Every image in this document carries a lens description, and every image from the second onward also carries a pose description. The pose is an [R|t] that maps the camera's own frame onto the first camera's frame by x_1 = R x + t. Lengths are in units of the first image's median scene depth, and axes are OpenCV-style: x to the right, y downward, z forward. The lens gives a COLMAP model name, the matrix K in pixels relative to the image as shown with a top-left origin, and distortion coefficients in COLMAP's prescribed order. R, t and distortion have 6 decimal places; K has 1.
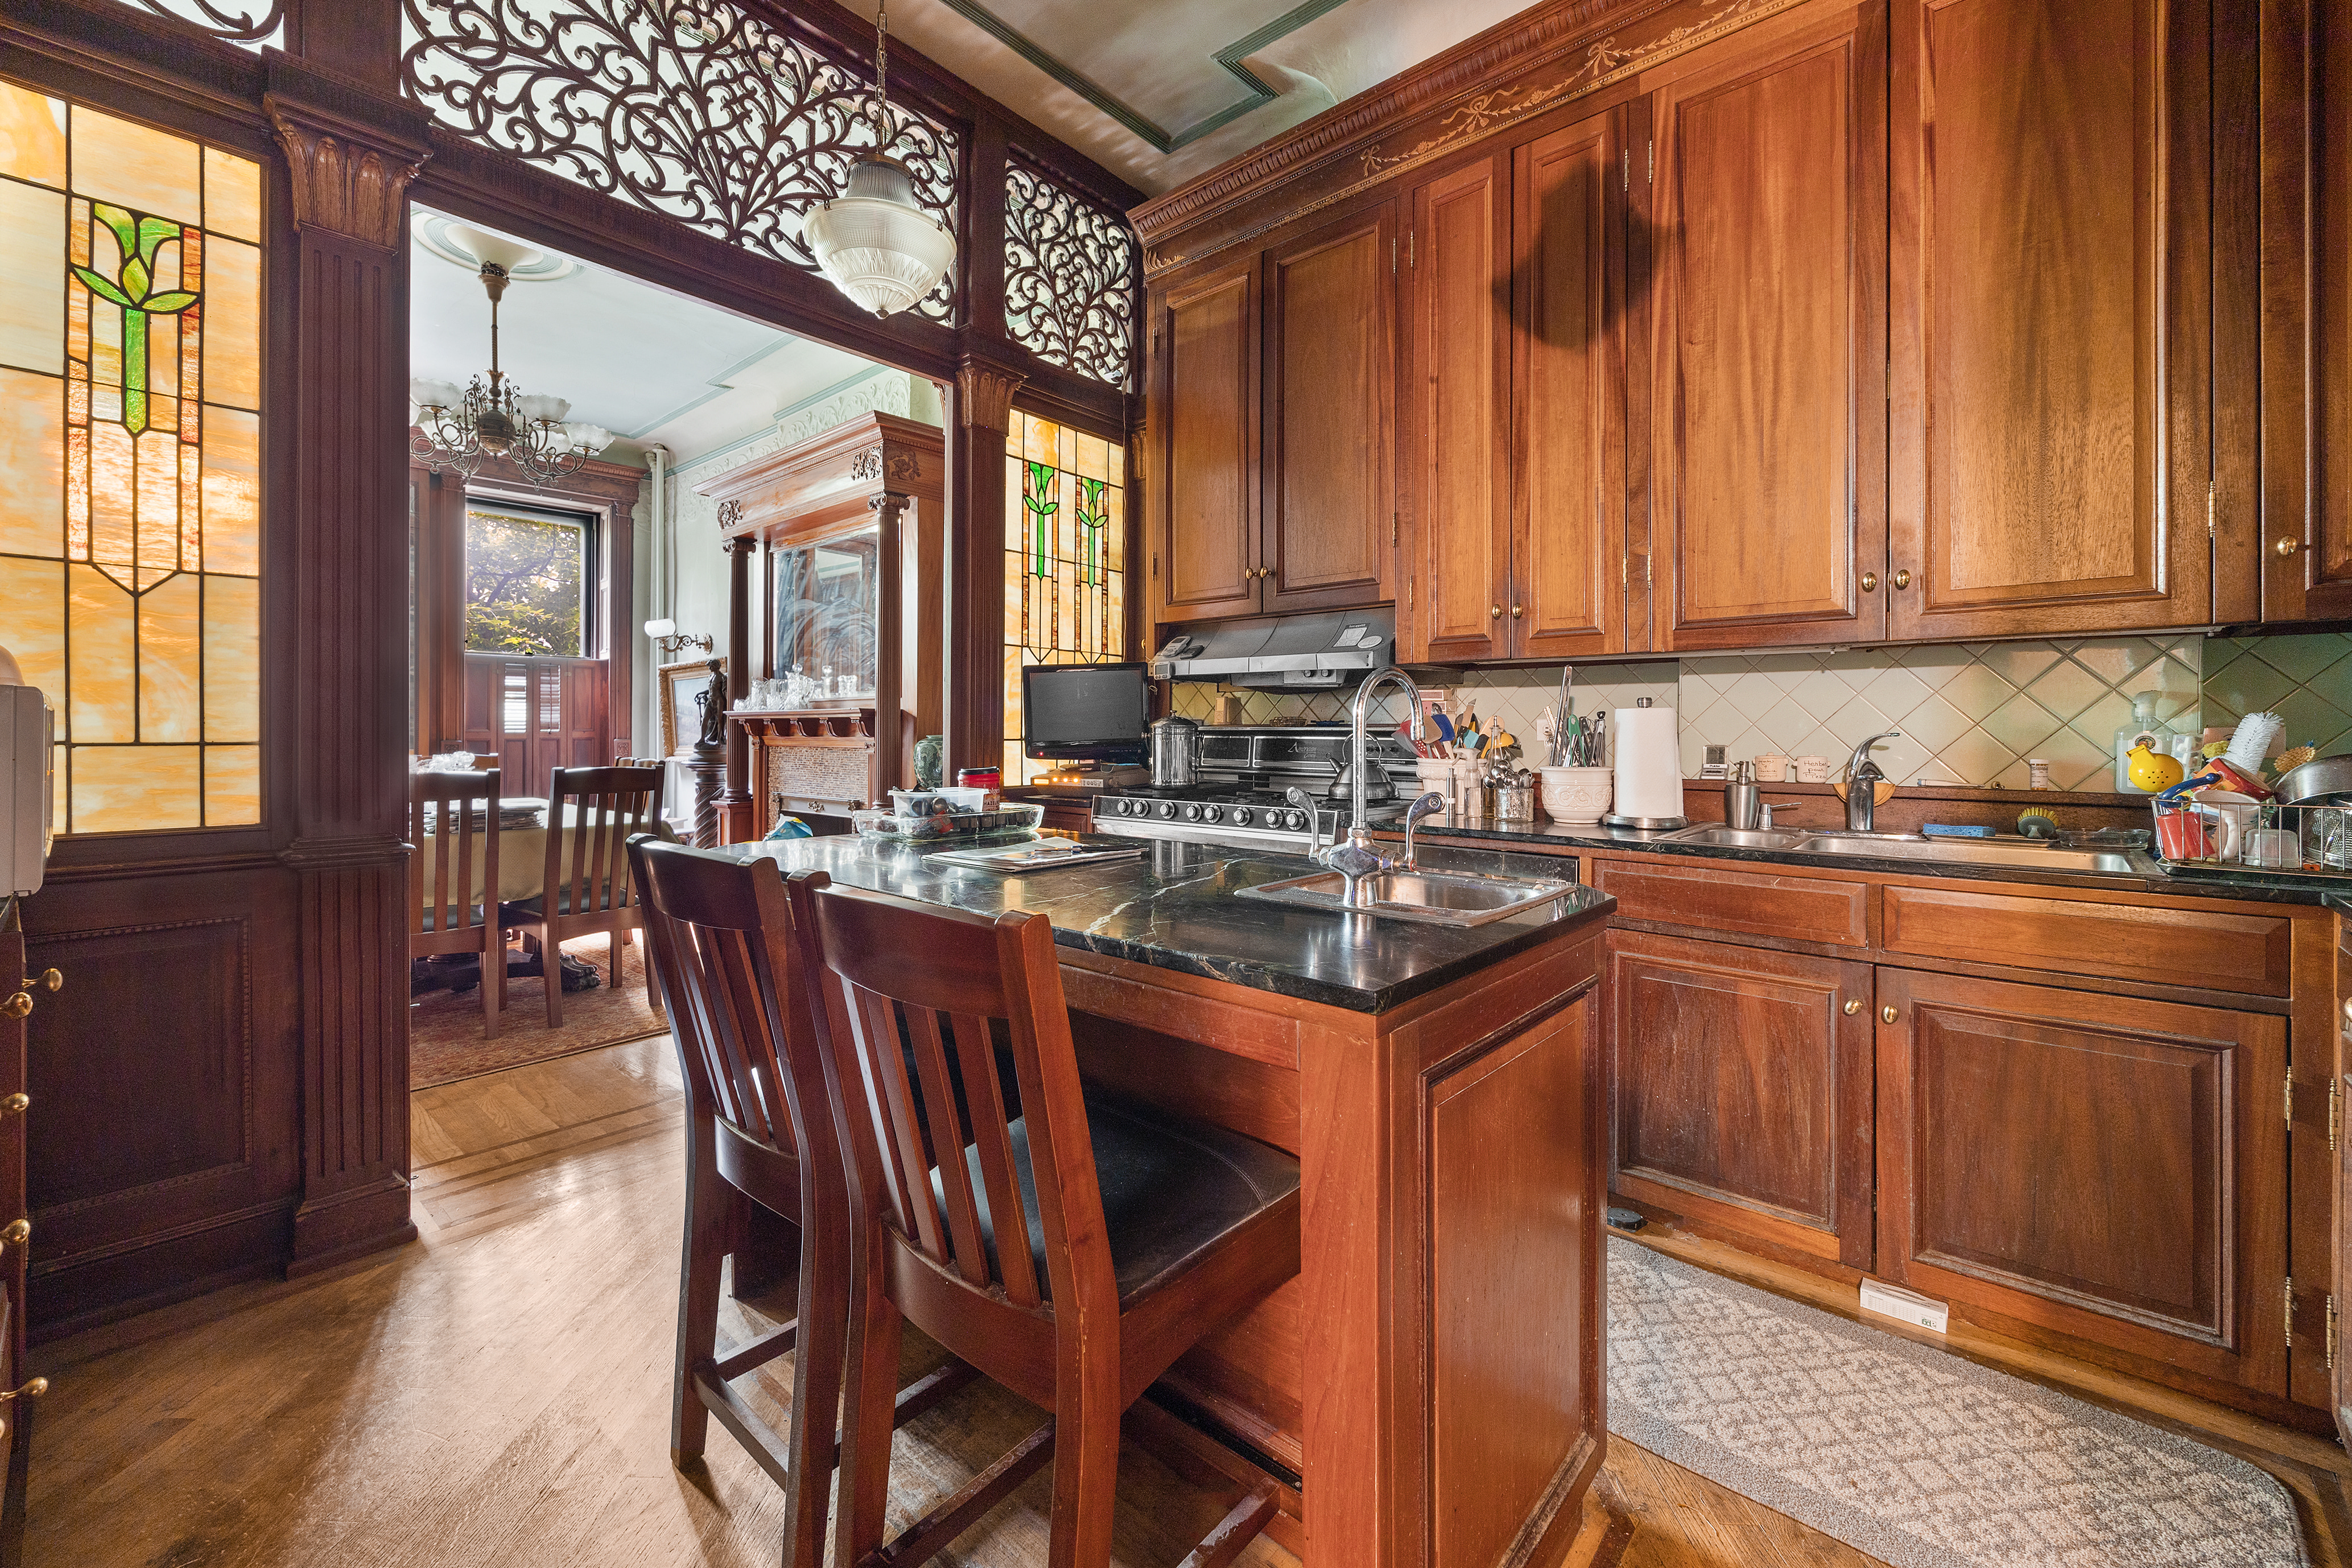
lens RADIAL K [[956.4, 0, 1172.5], [0, 956.4, 732.0], [0, 0, 1]] dist [-0.002168, -0.000137]
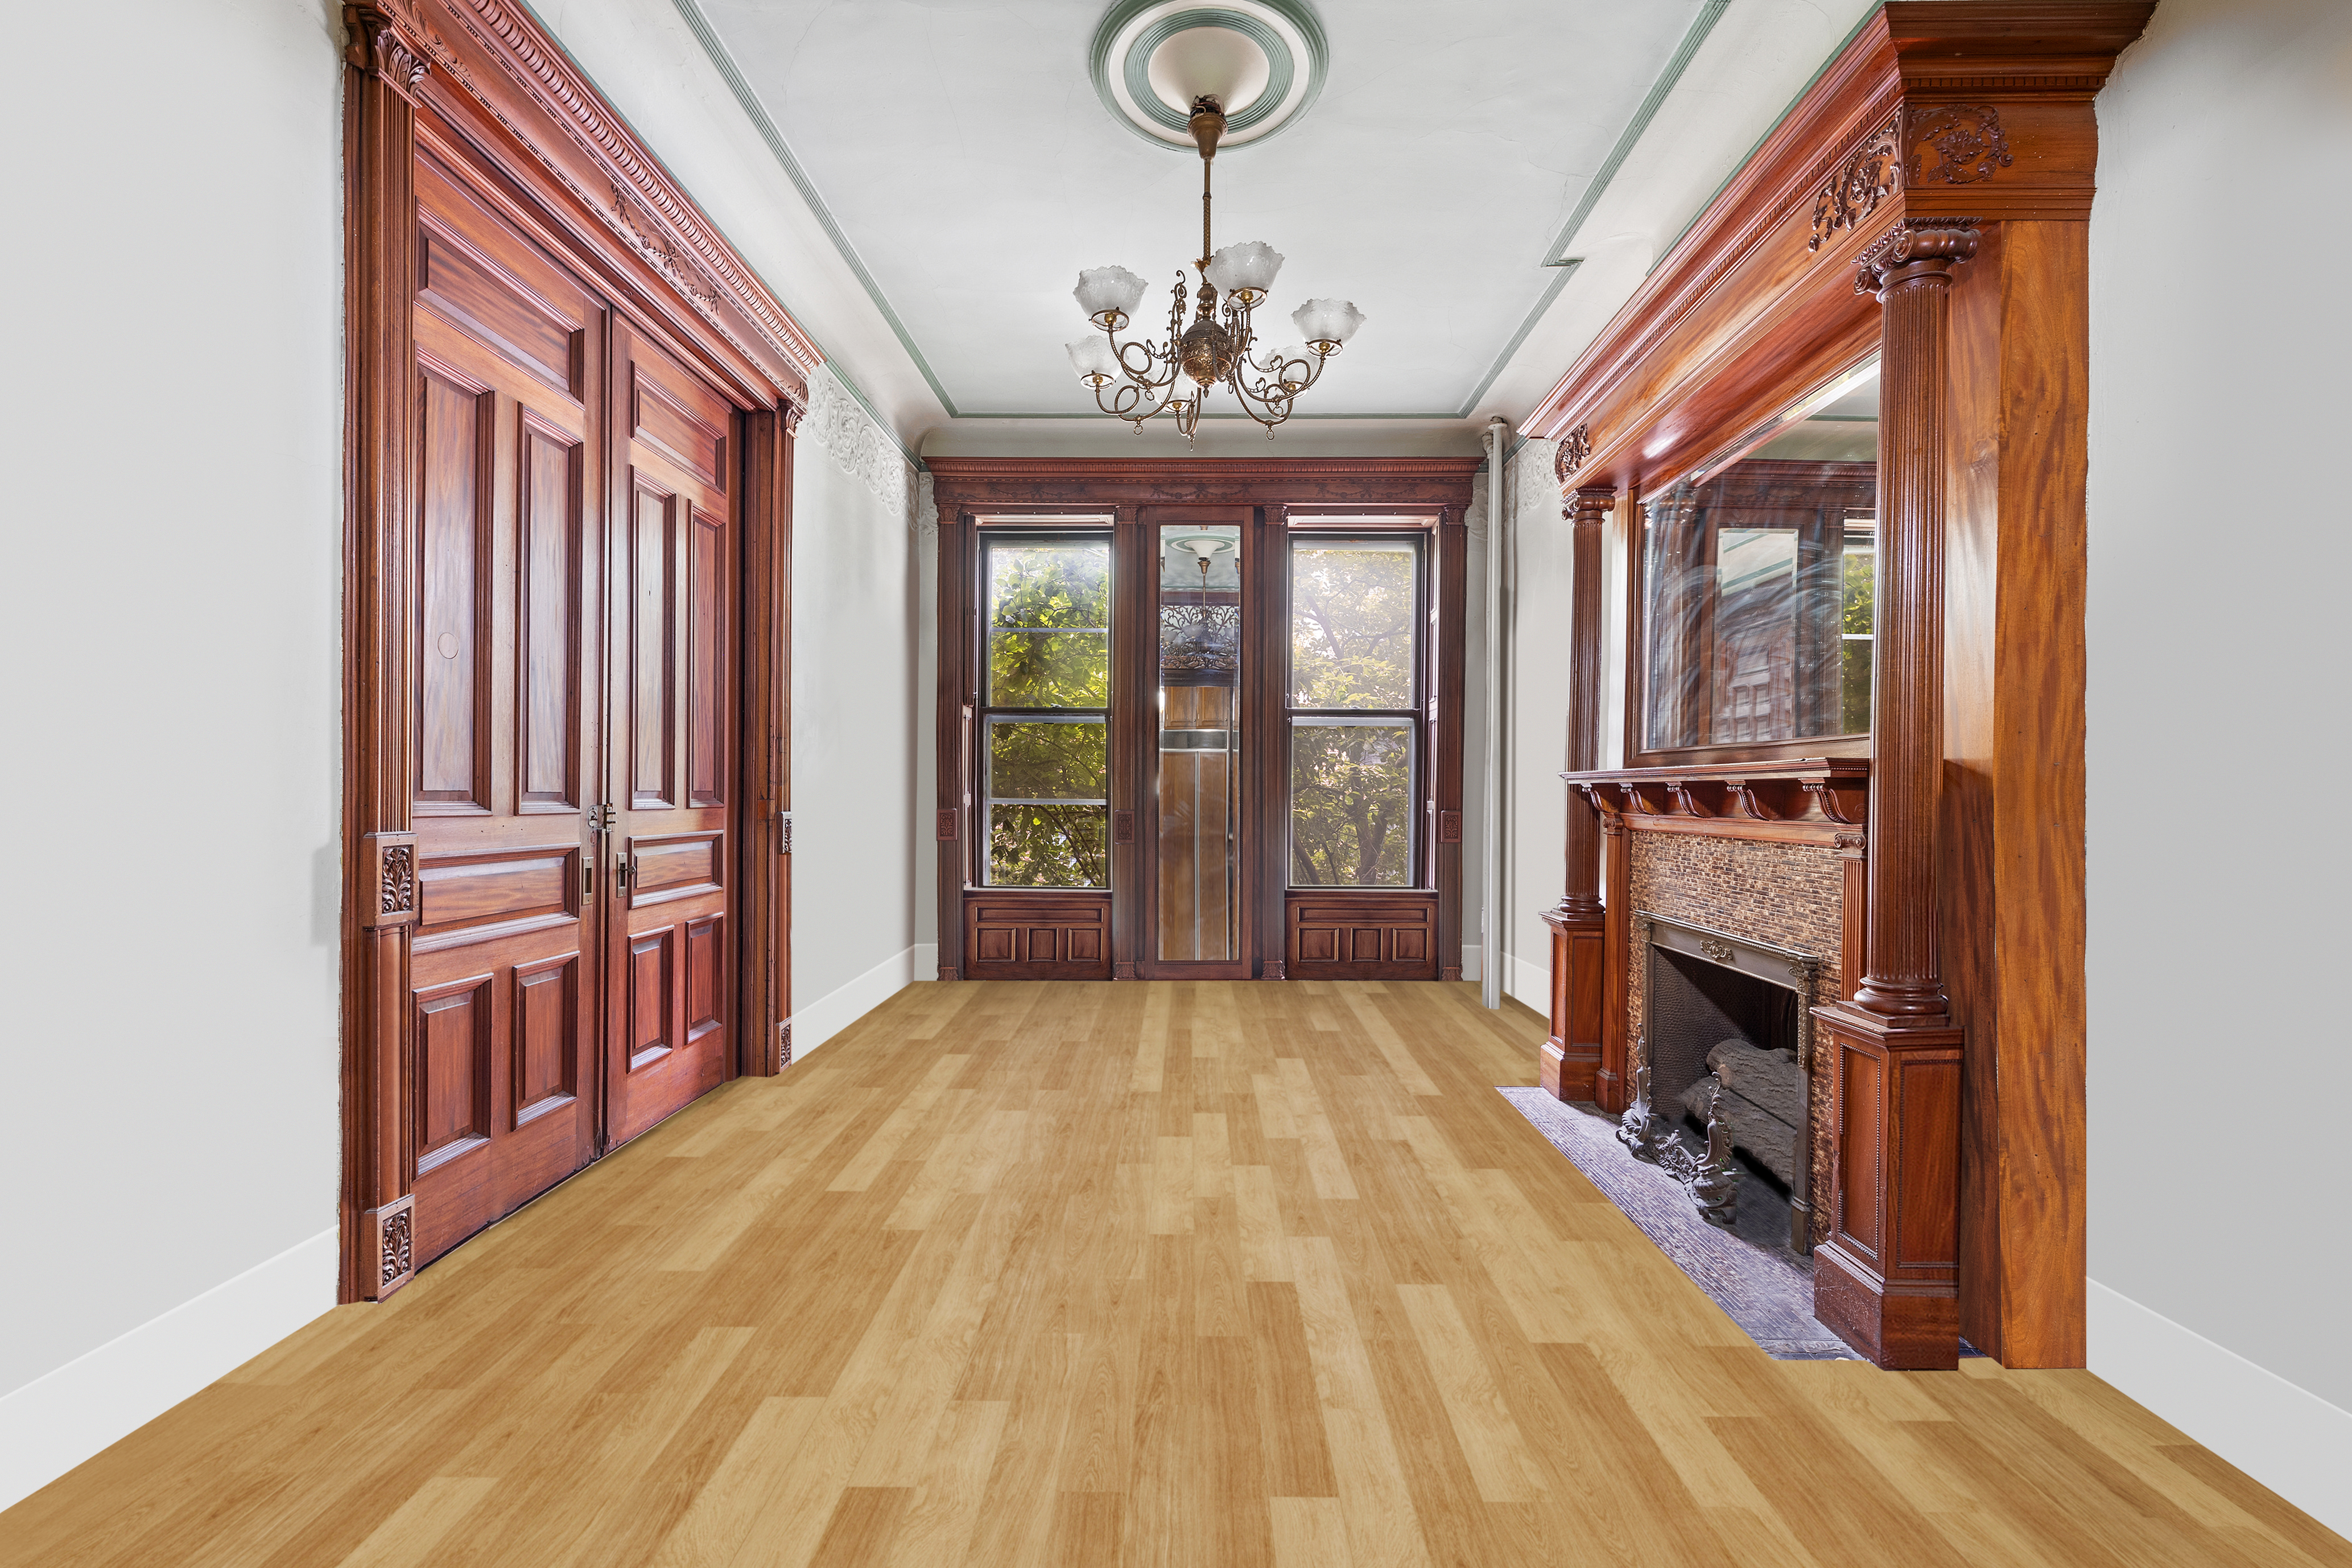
lens RADIAL K [[956.4, 0, 1179.6], [0, 956.4, 799.7], [0, 0, 1]] dist [-0.002168, -0.000137]
pose [[0.645507, 0.009363, -0.763697, -0.153448], [-0.010651, 0.999938, 0.003257, -0.003258], [0.763680, 0.006032, 0.645567, 0.408224]]
